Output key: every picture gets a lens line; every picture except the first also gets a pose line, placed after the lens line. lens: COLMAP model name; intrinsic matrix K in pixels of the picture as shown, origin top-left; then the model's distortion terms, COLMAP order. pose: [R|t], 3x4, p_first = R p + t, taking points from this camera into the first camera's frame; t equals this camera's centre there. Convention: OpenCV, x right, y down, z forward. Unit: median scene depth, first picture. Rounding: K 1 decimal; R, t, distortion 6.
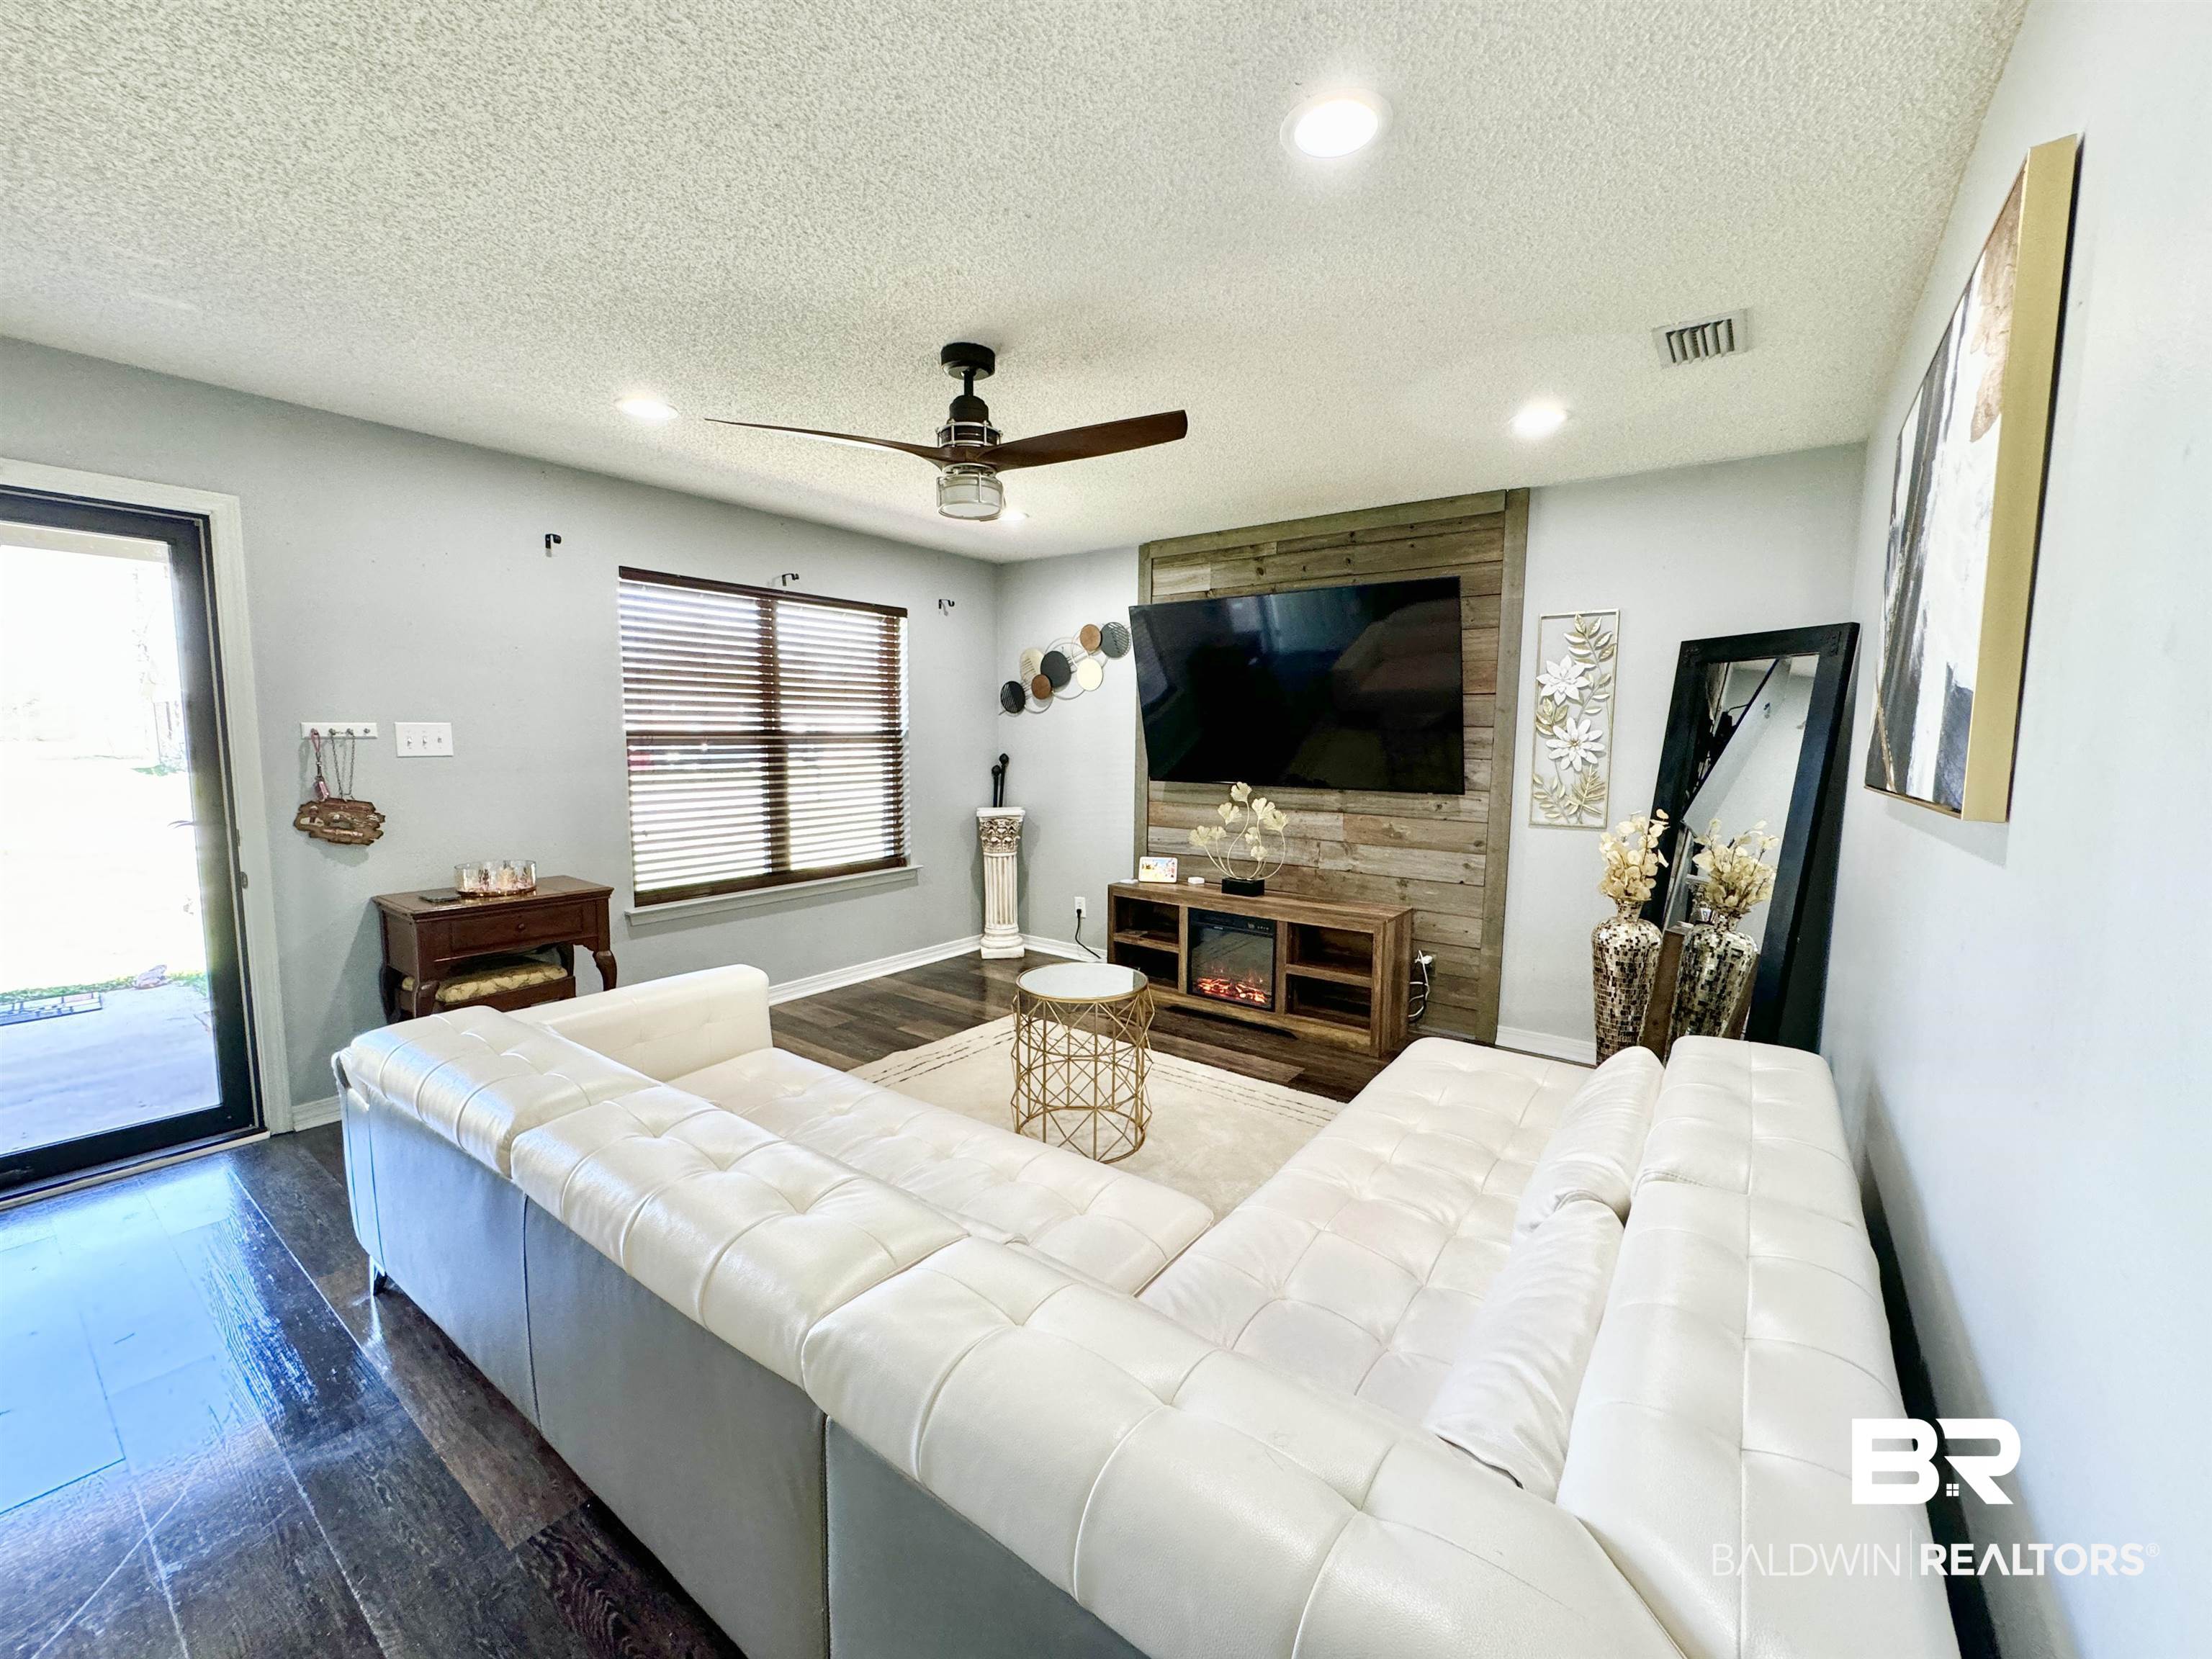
lens RADIAL K [[884.6, 0, 1105.8], [0, 884.6, 826.4], [0, 0, 1]] dist [0.000447, 0.000234]
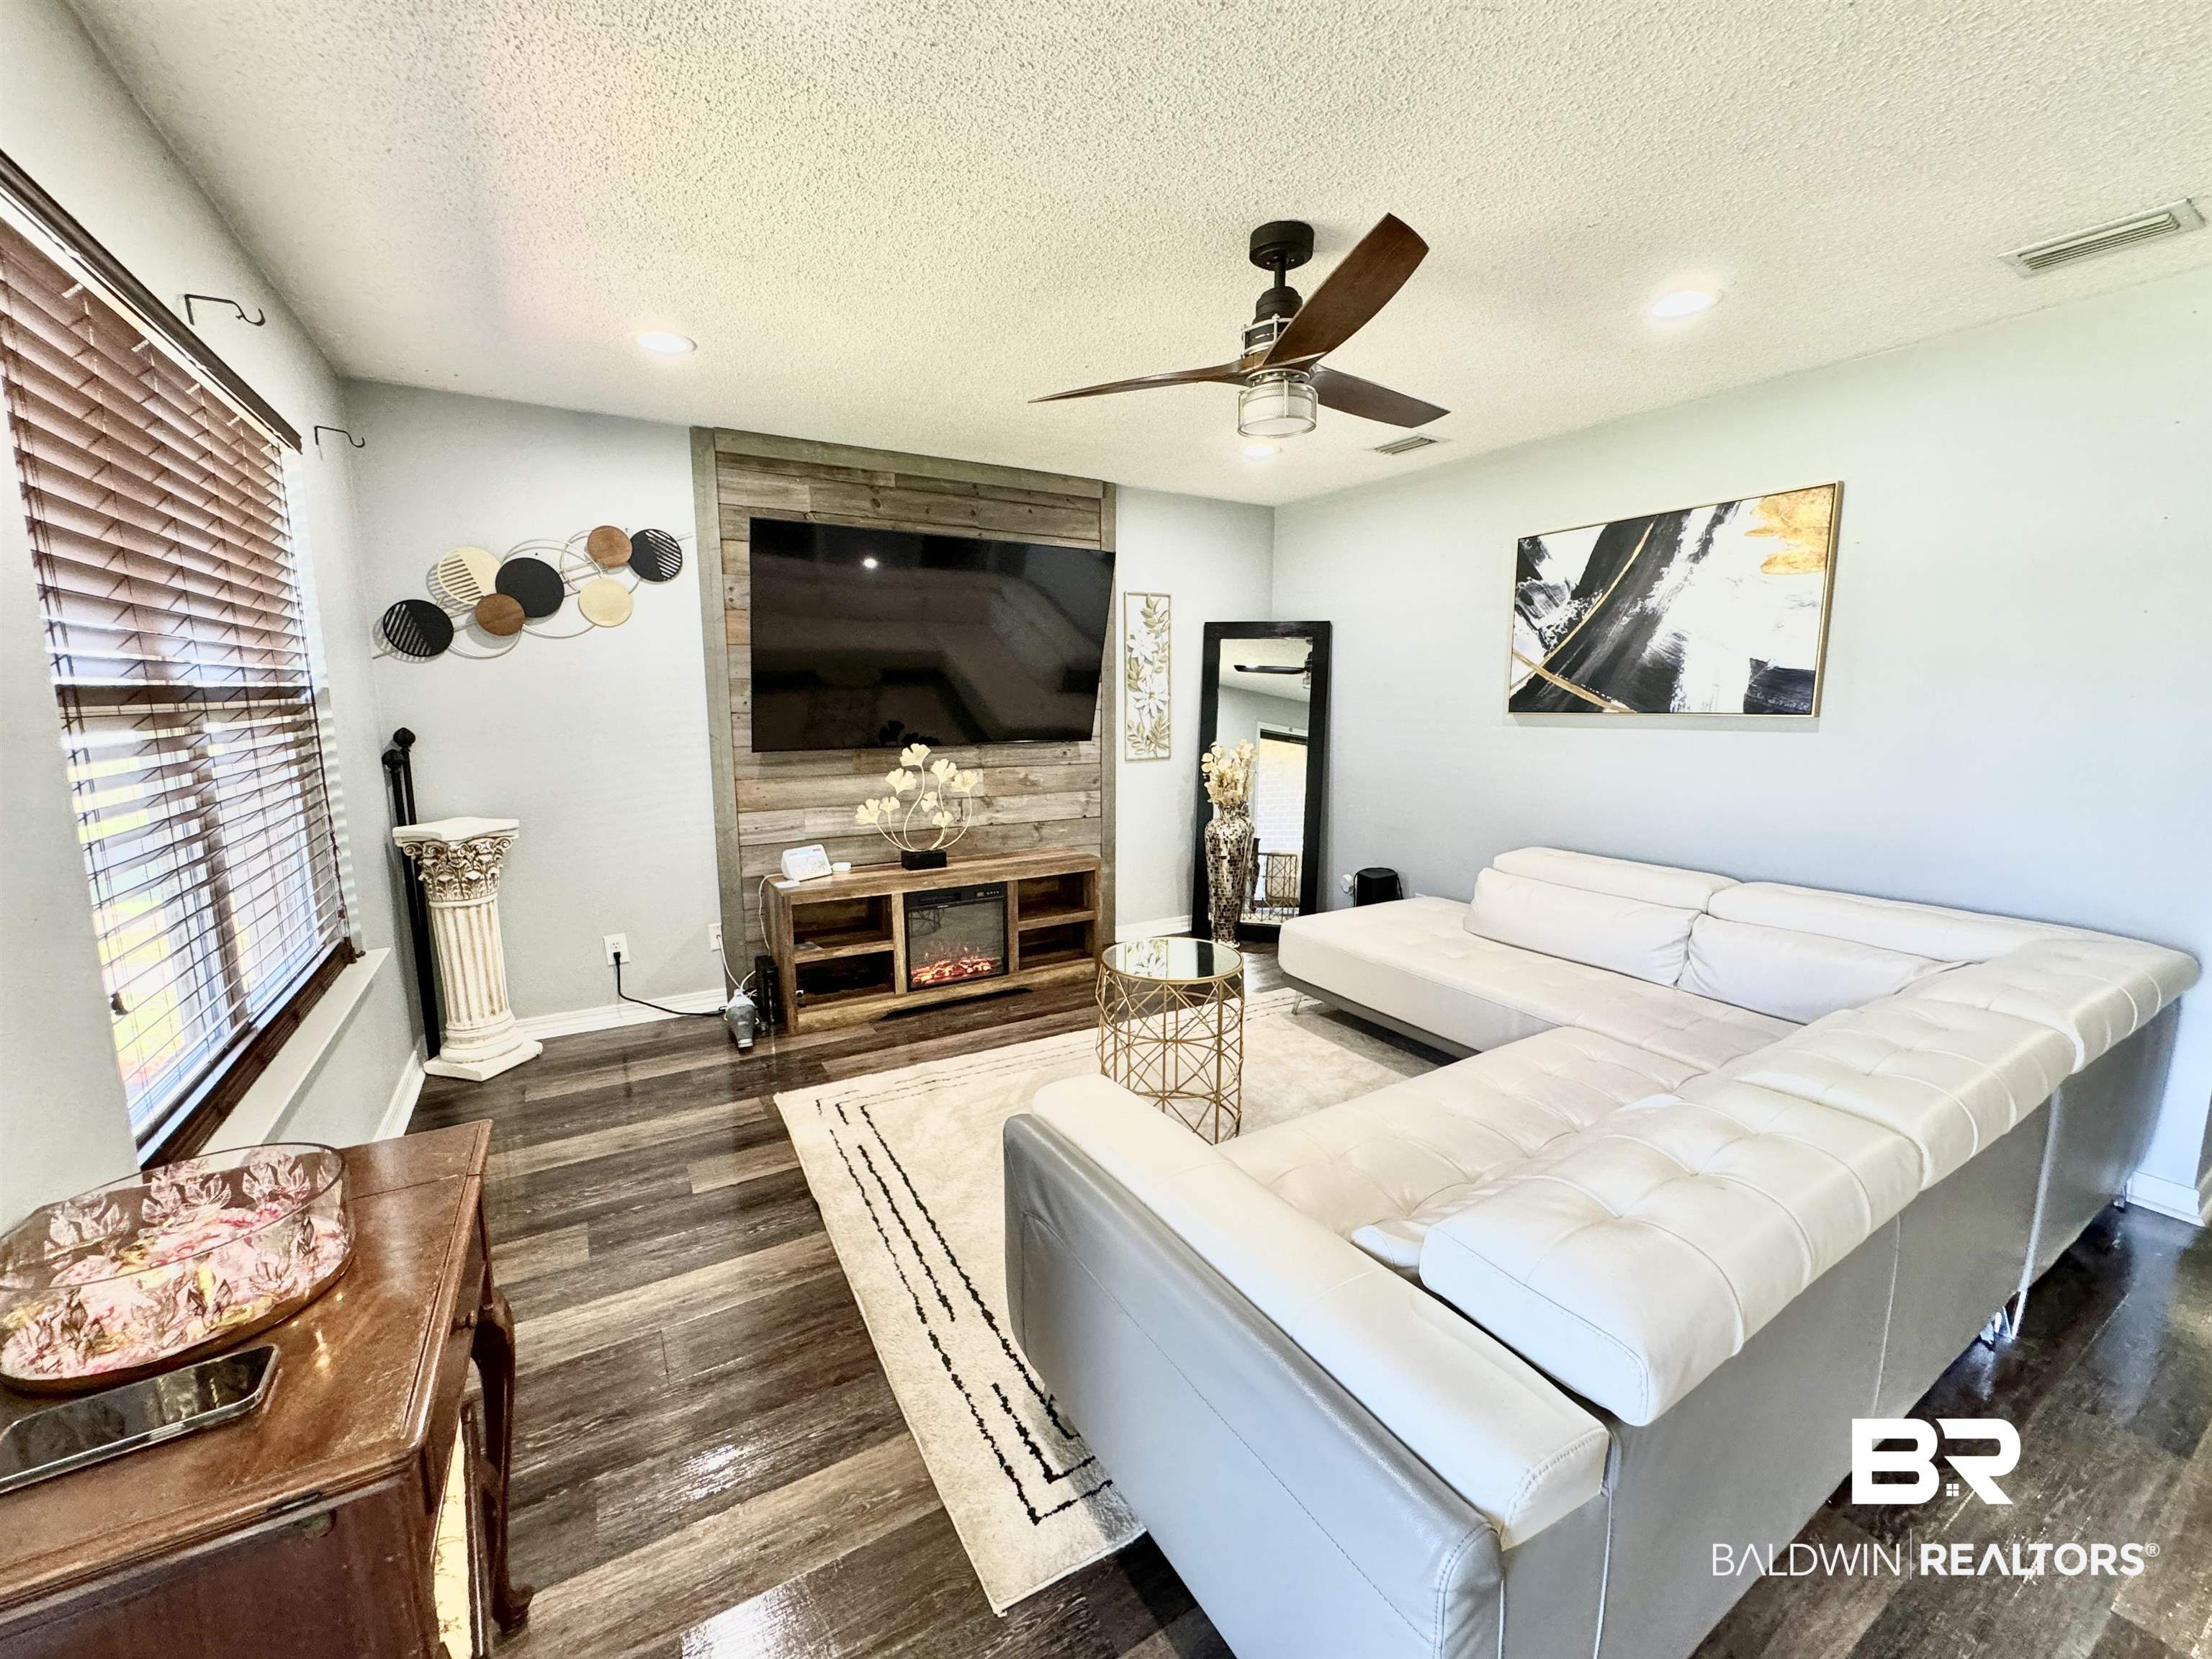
lens RADIAL K [[884.6, 0, 1105.8], [0, 884.6, 826.4], [0, 0, 1]] dist [0.000447, 0.000234]
pose [[0.388831, -0.147485, 0.909428, -0.607057], [0.101514, 0.987952, 0.116817, -0.053591], [-0.915699, 0.046898, 0.399118, 0.478335]]
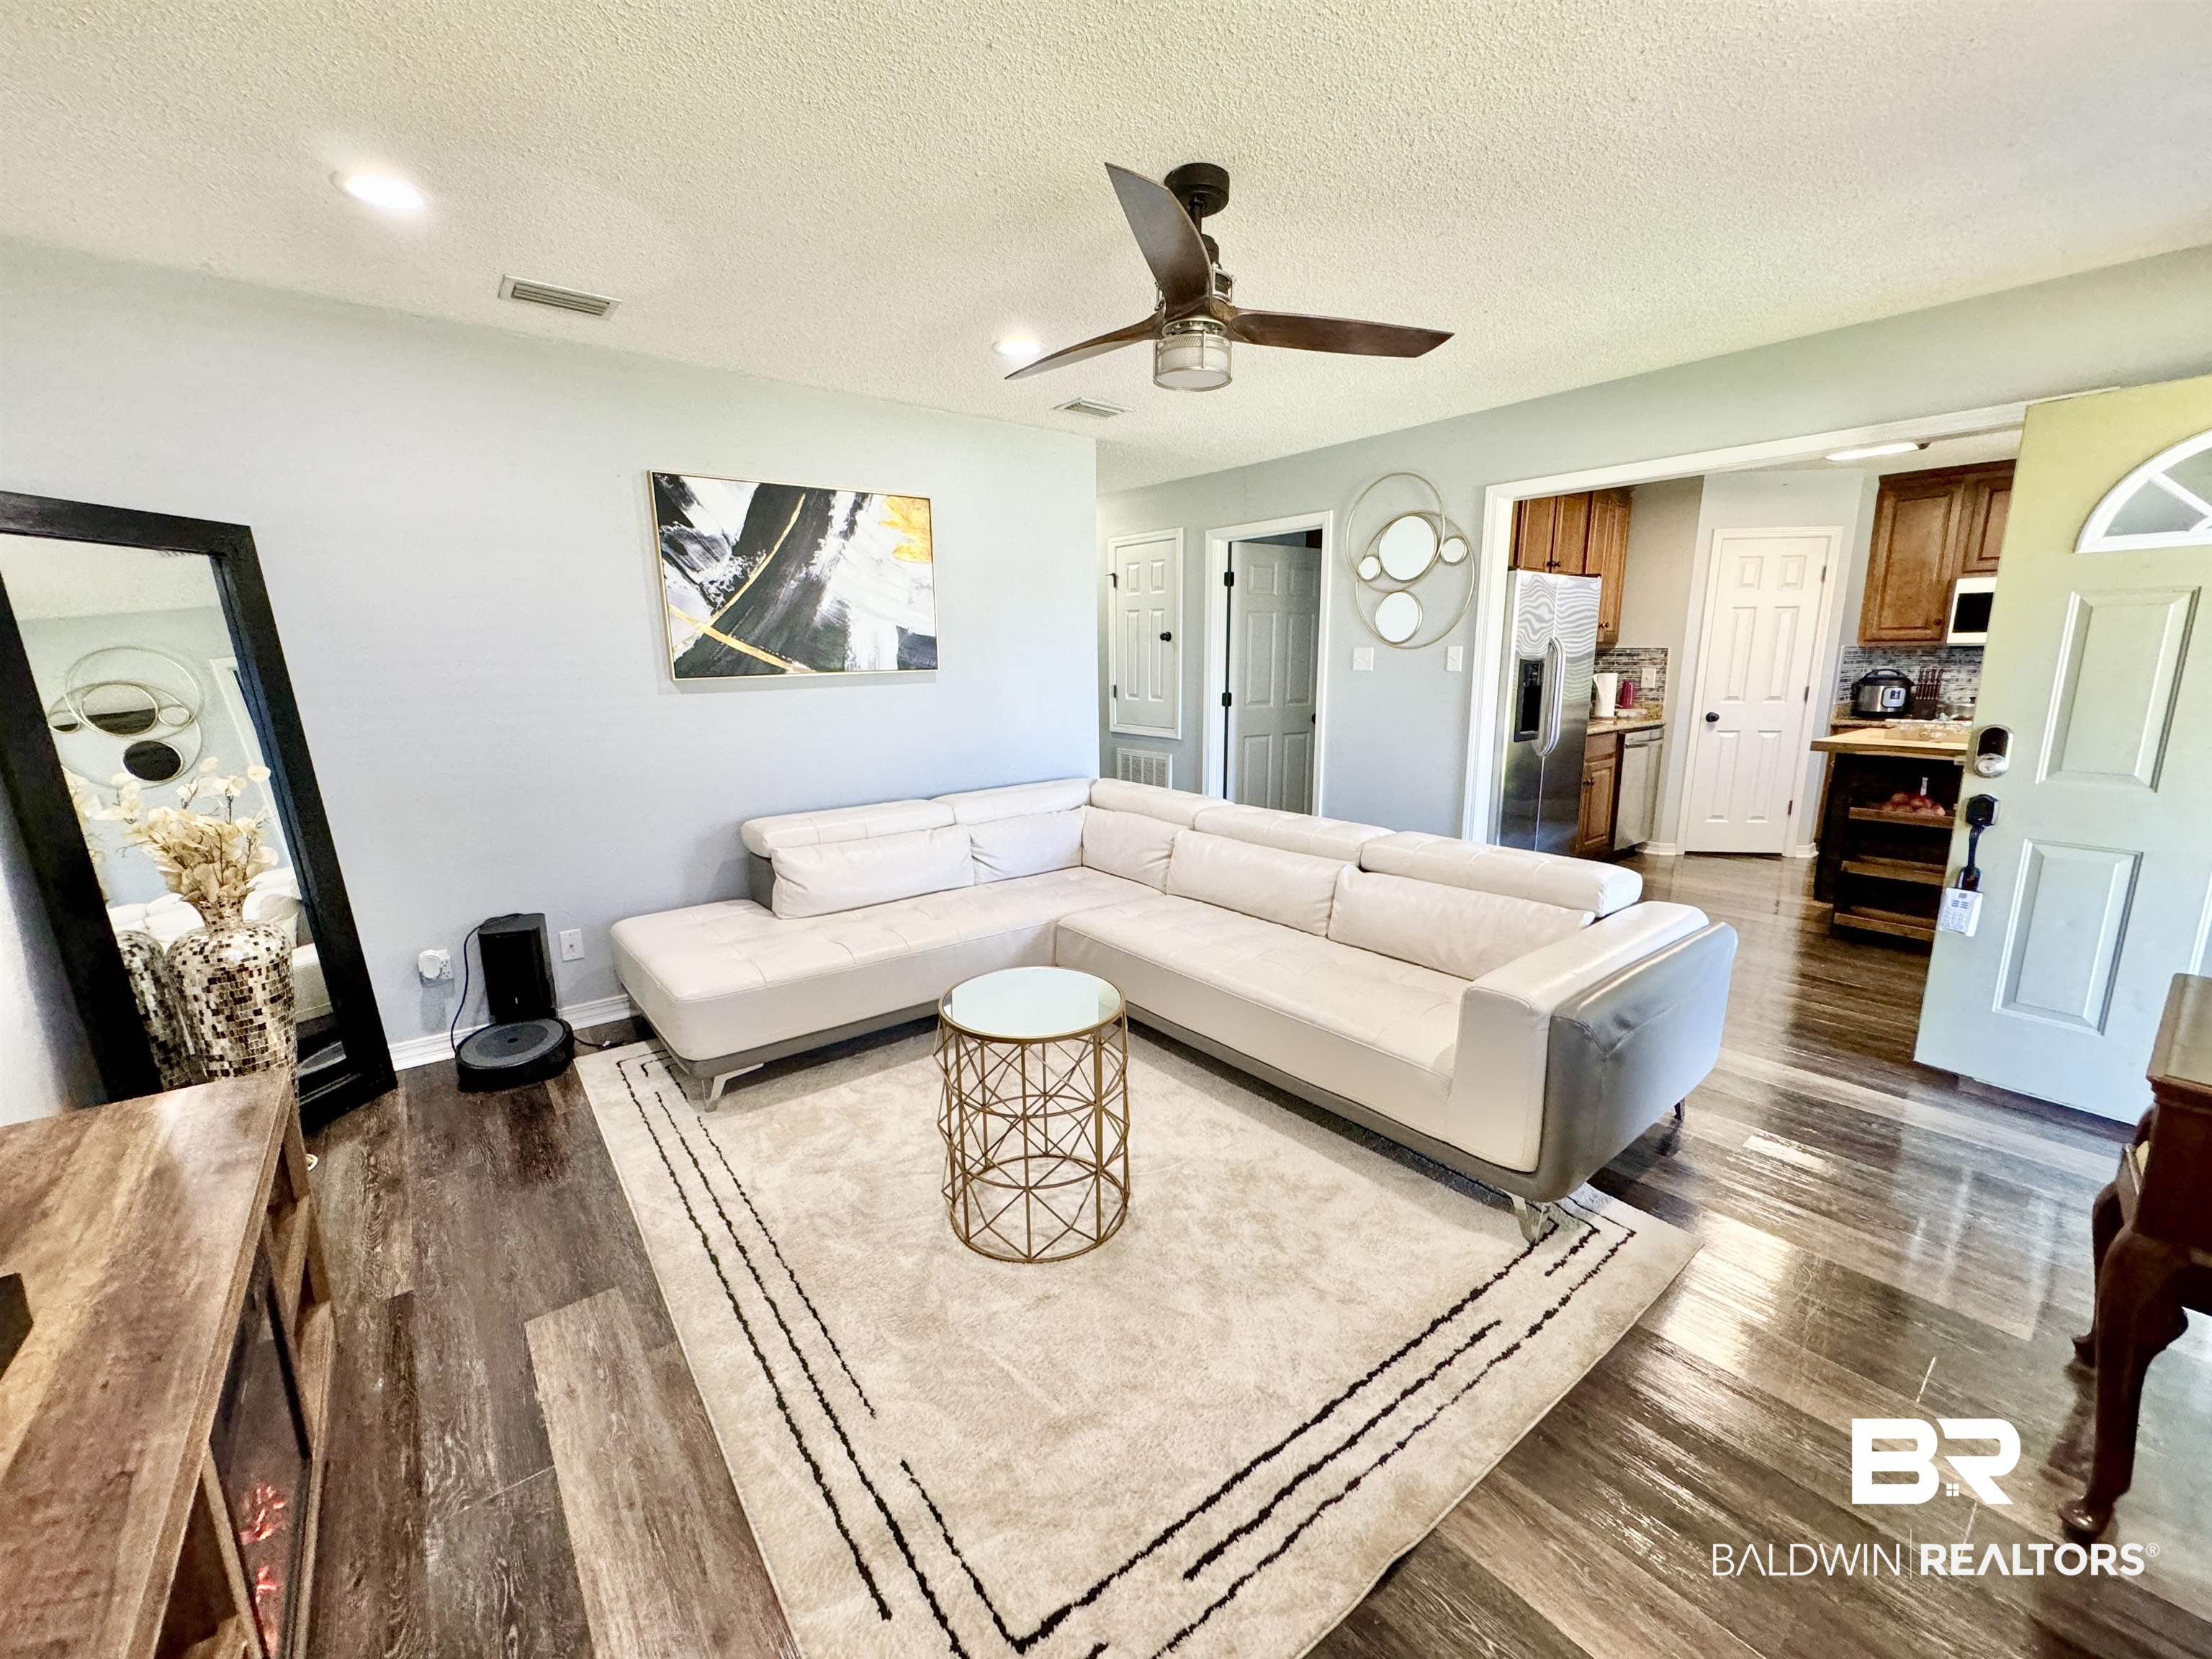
lens RADIAL K [[884.6, 0, 1105.8], [0, 884.6, 826.4], [0, 0, 1]] dist [0.000447, 0.000234]
pose [[-0.965605, -0.045191, 0.256058, -0.176132], [0.032306, 0.956299, 0.290602, -0.110874], [-0.258000, 0.288879, -0.921946, 1.114150]]
